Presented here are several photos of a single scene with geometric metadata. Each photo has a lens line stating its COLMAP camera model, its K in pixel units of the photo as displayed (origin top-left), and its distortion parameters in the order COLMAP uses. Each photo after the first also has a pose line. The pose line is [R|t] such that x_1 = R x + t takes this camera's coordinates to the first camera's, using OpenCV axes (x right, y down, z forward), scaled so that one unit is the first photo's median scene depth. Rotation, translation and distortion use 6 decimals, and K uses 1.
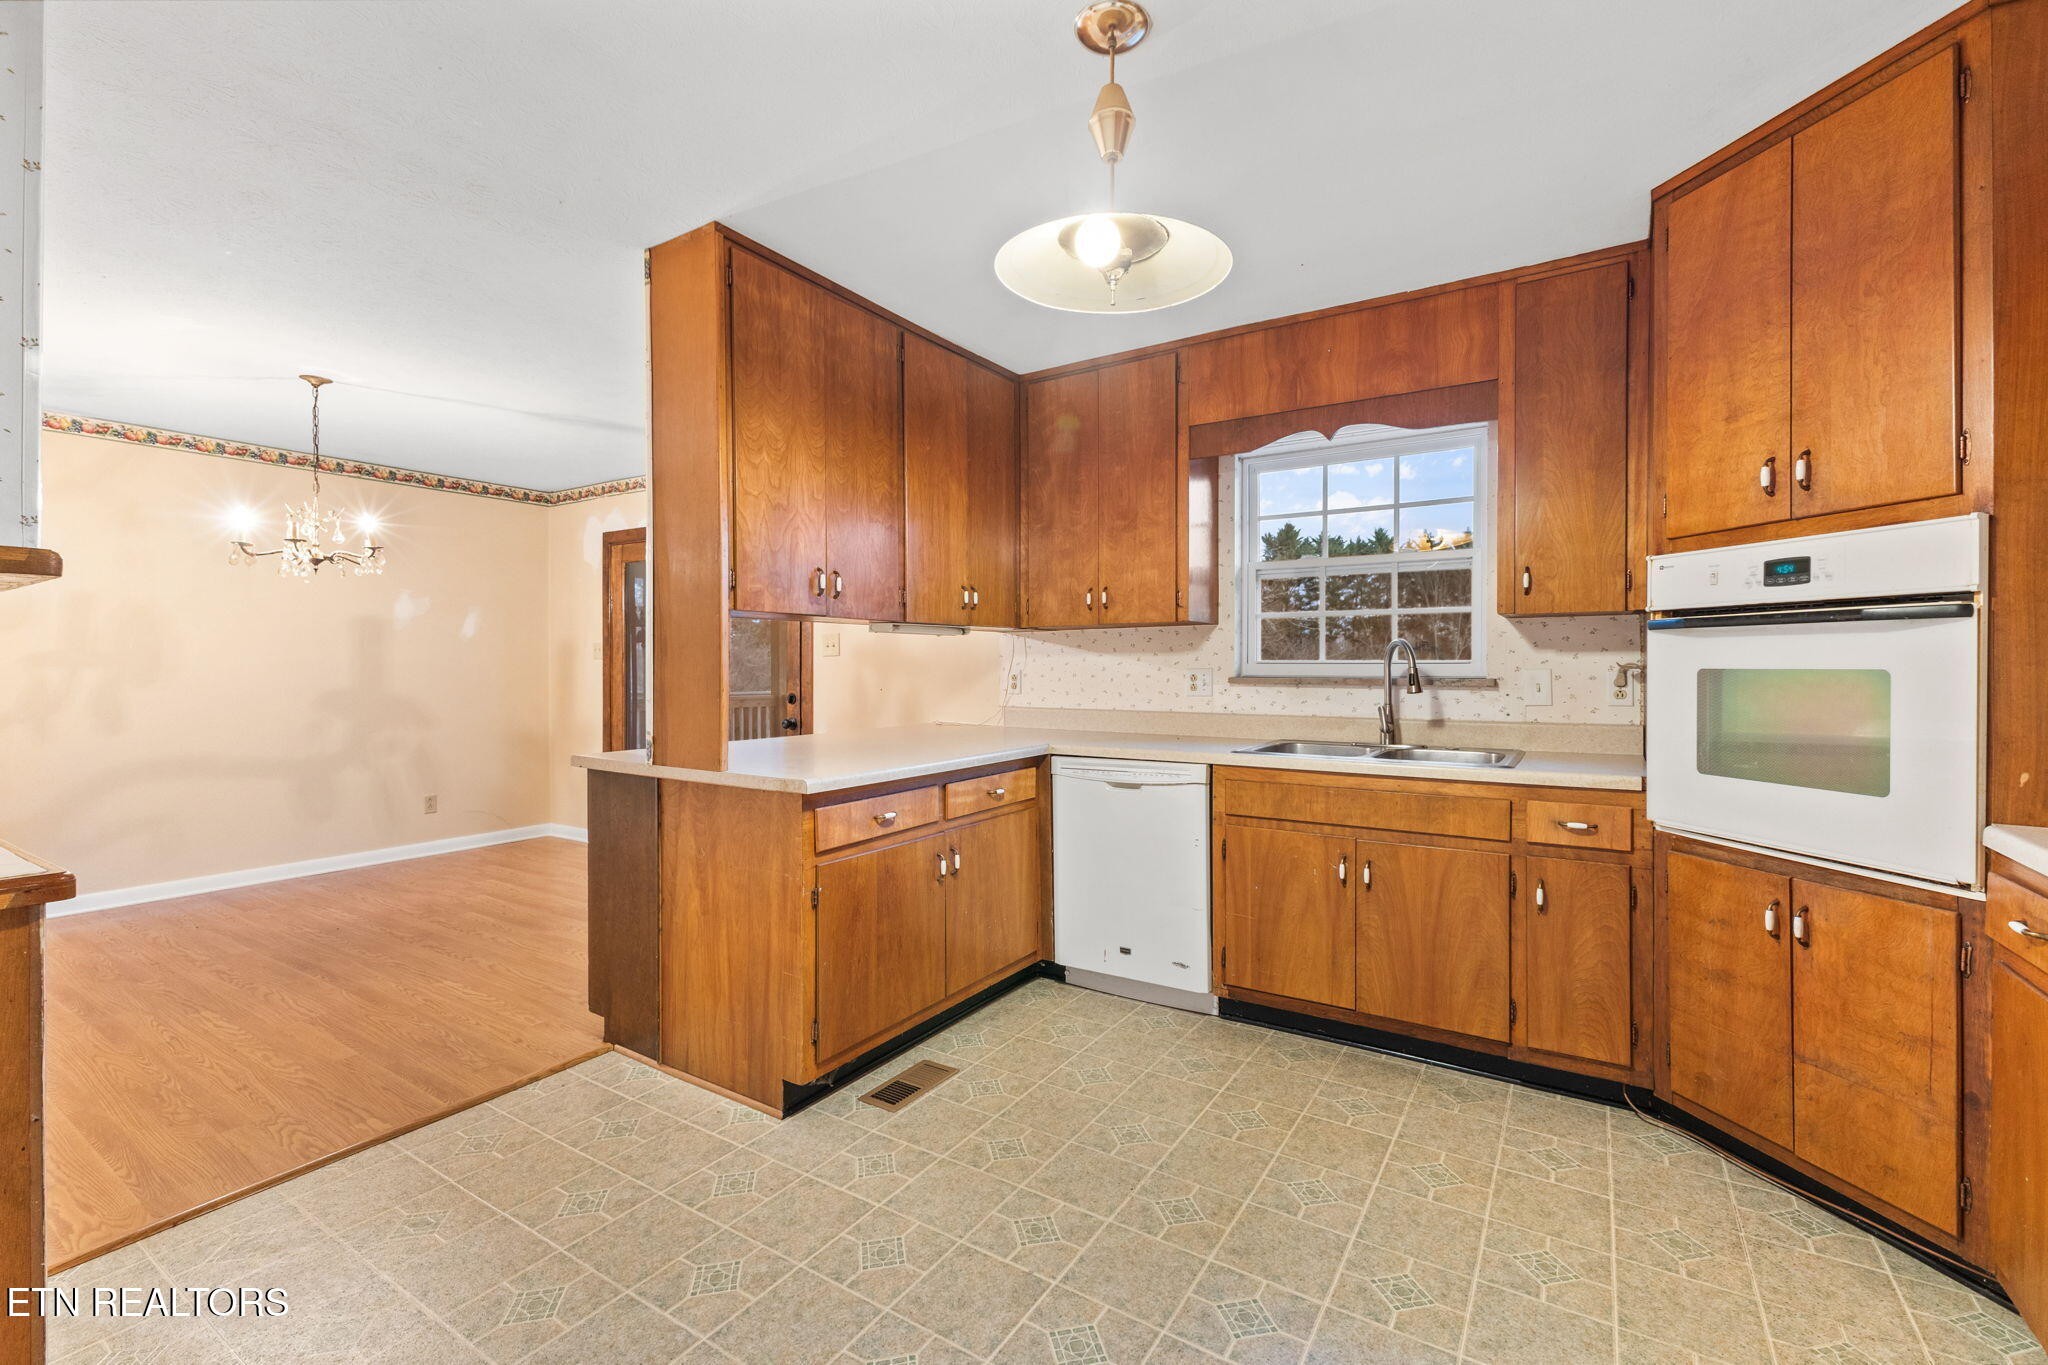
lens RADIAL K [[885.7, 0, 1025.9], [0, 885.7, 672.4], [0, 0, 1]] dist [0.013467, -0.003055]
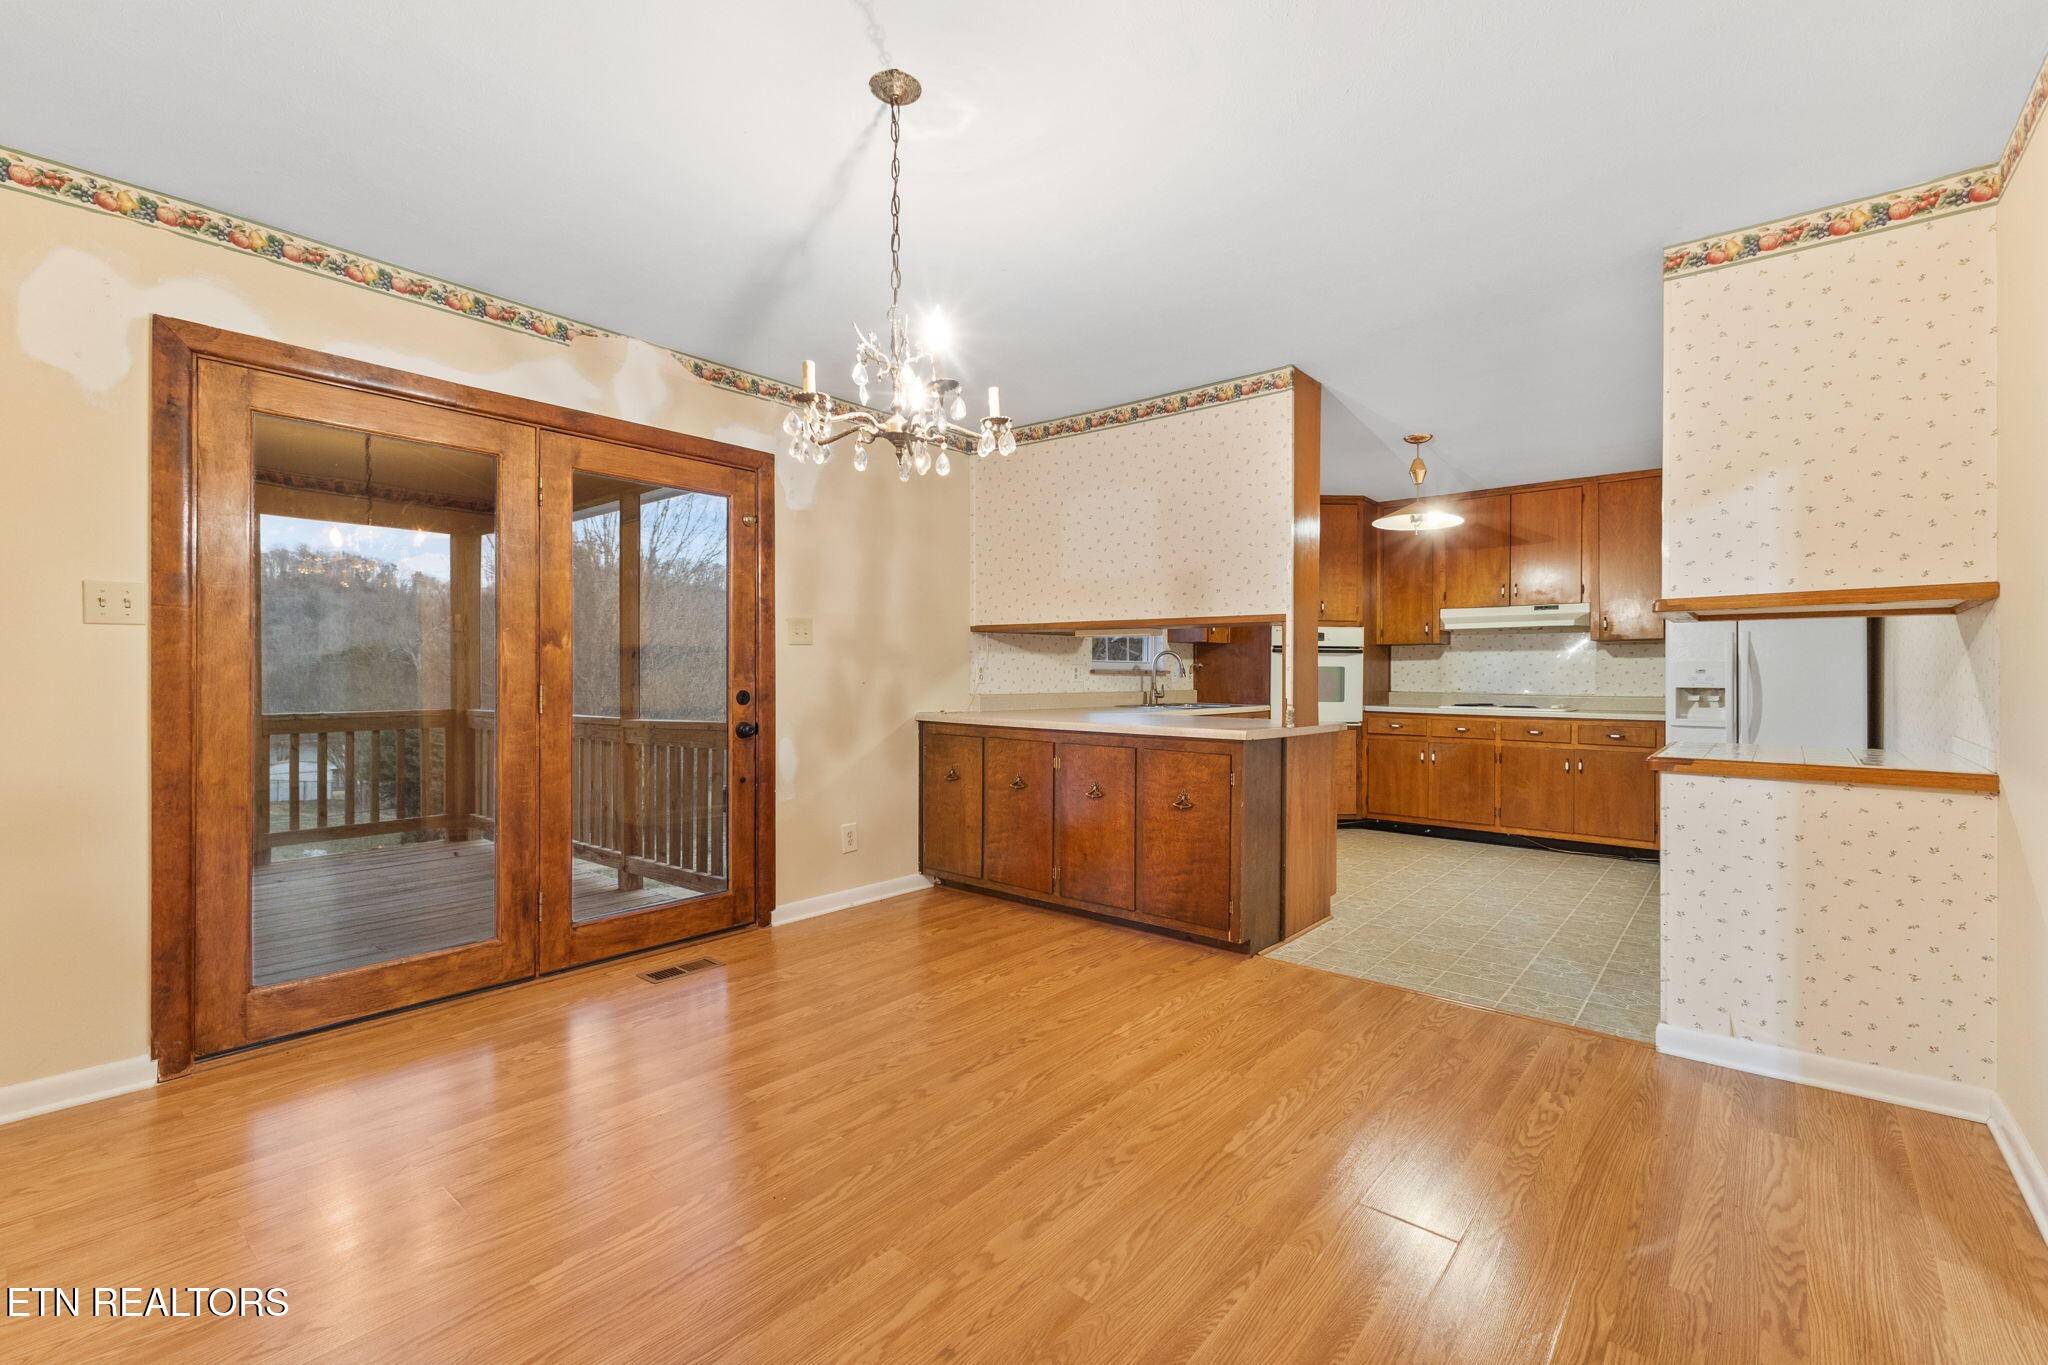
lens RADIAL K [[885.7, 0, 1025.9], [0, 885.7, 672.4], [0, 0, 1]] dist [0.013467, -0.003055]
pose [[0.122449, 0.001397, 0.992474, -1.694011], [0.000225, 0.999999, -0.001436, 0.015288], [-0.992475, 0.000399, 0.122448, 1.123246]]
